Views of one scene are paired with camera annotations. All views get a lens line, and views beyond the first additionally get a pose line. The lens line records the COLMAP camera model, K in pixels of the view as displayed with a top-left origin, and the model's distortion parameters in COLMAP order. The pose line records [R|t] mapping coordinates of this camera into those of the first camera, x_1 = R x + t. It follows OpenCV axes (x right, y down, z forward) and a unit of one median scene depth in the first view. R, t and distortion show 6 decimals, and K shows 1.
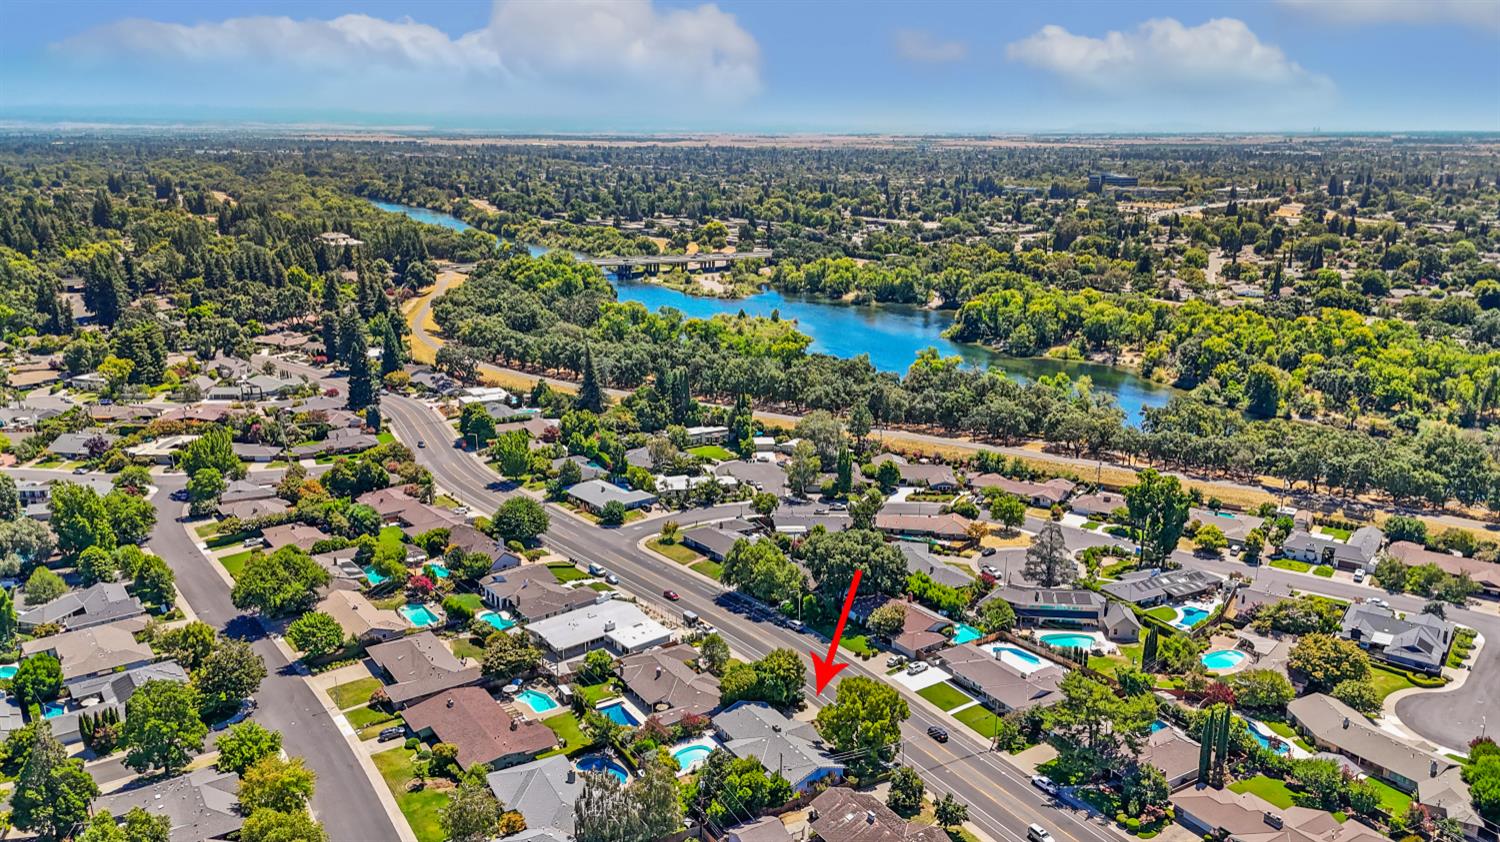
lens RADIAL K [[1133.6, 0, 750.0], [0, 1133.6, 421.0], [0, 0, 1]] dist [0.113889, -0.133104]
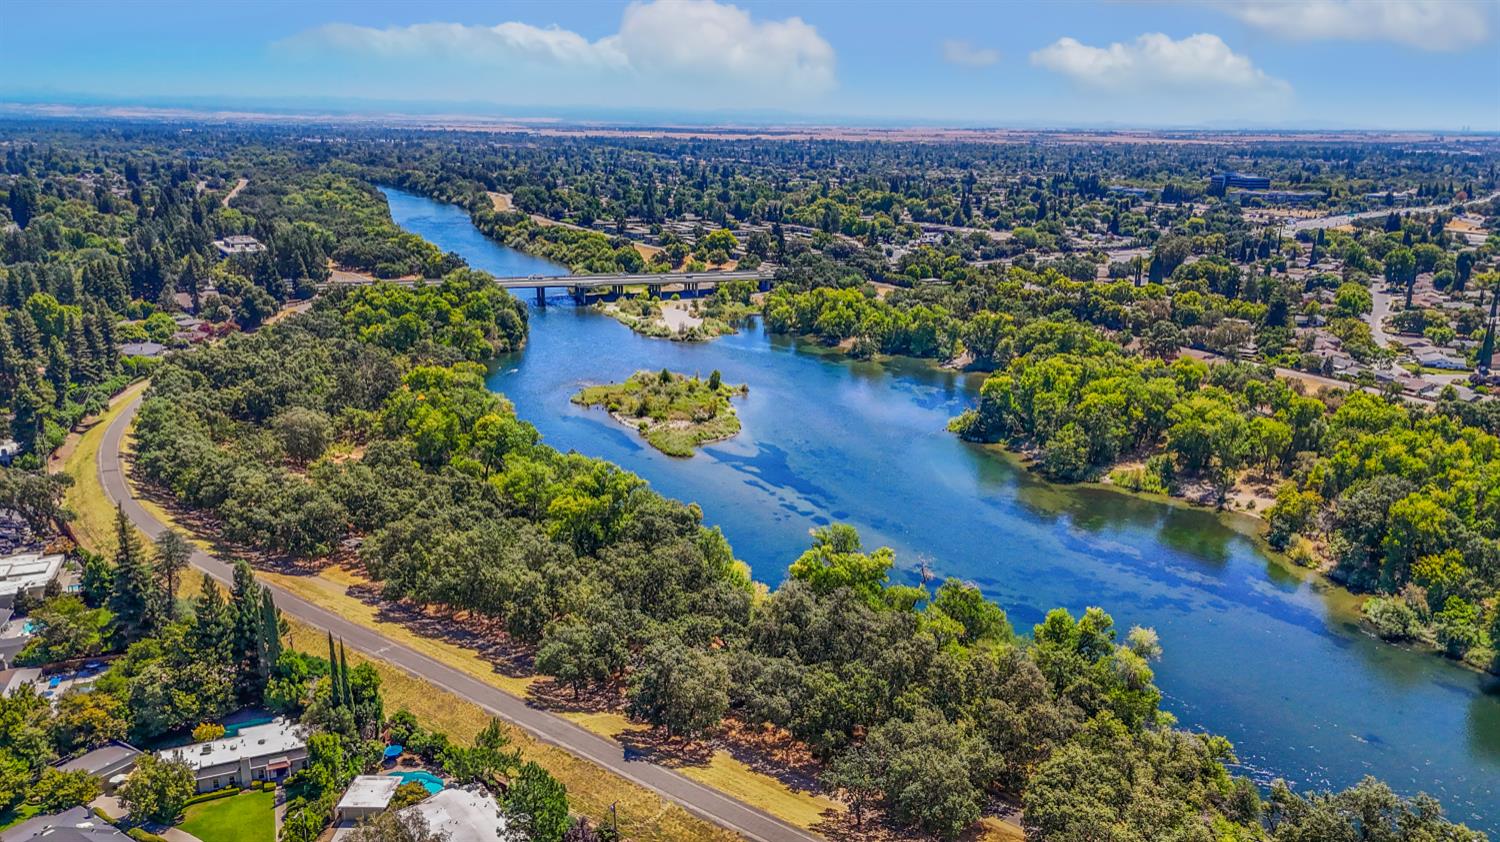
lens RADIAL K [[1074.8, 0, 750.0], [0, 1074.8, 421.0], [0, 0, 1]] dist [0.065866, -0.026449]
pose [[0.993281, 0.038685, -0.109073, 0.083433], [-0.036697, 0.999123, 0.020169, -0.058734], [0.109758, -0.016031, 0.993829, 0.254208]]
